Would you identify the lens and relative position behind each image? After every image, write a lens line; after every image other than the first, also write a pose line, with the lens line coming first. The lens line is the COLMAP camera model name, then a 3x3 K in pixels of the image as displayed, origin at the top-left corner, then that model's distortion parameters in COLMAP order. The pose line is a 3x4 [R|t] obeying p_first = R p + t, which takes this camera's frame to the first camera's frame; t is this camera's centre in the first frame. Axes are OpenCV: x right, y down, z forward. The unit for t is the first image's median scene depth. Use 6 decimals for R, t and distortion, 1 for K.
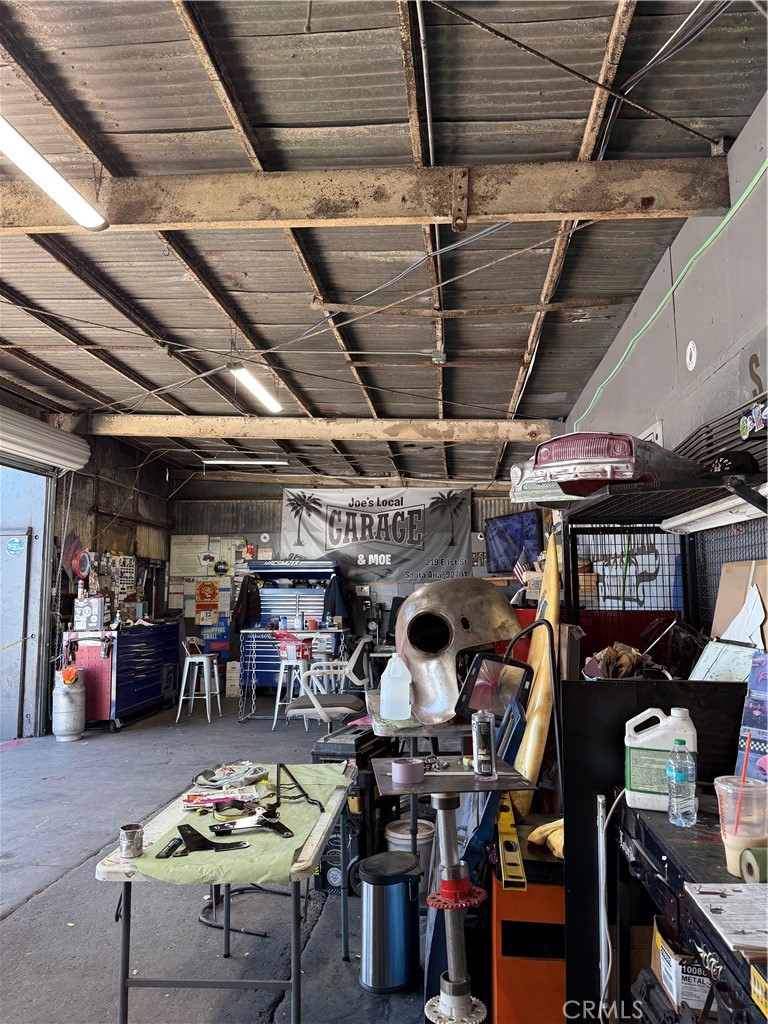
lens RADIAL K [[723.0, 0, 415.2], [0, 723.0, 476.6], [0, 0, 1]] dist [0.061141, -0.015803]
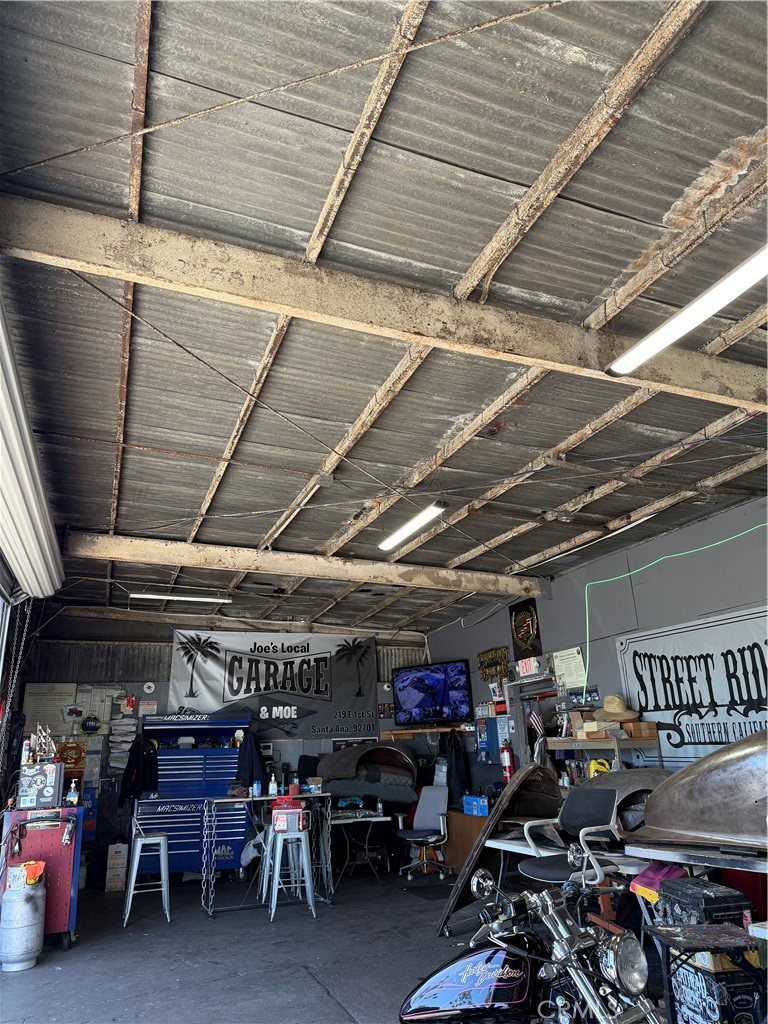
lens RADIAL K [[723.0, 0, 397.2], [0, 723.0, 488.0], [0, 0, 1]] dist [0.061141, -0.015803]
pose [[0.908819, 0.120126, 0.399523, -0.319972], [-0.042986, 0.979514, -0.196733, 0.010580], [-0.414971, 0.161621, 0.895365, 0.059395]]
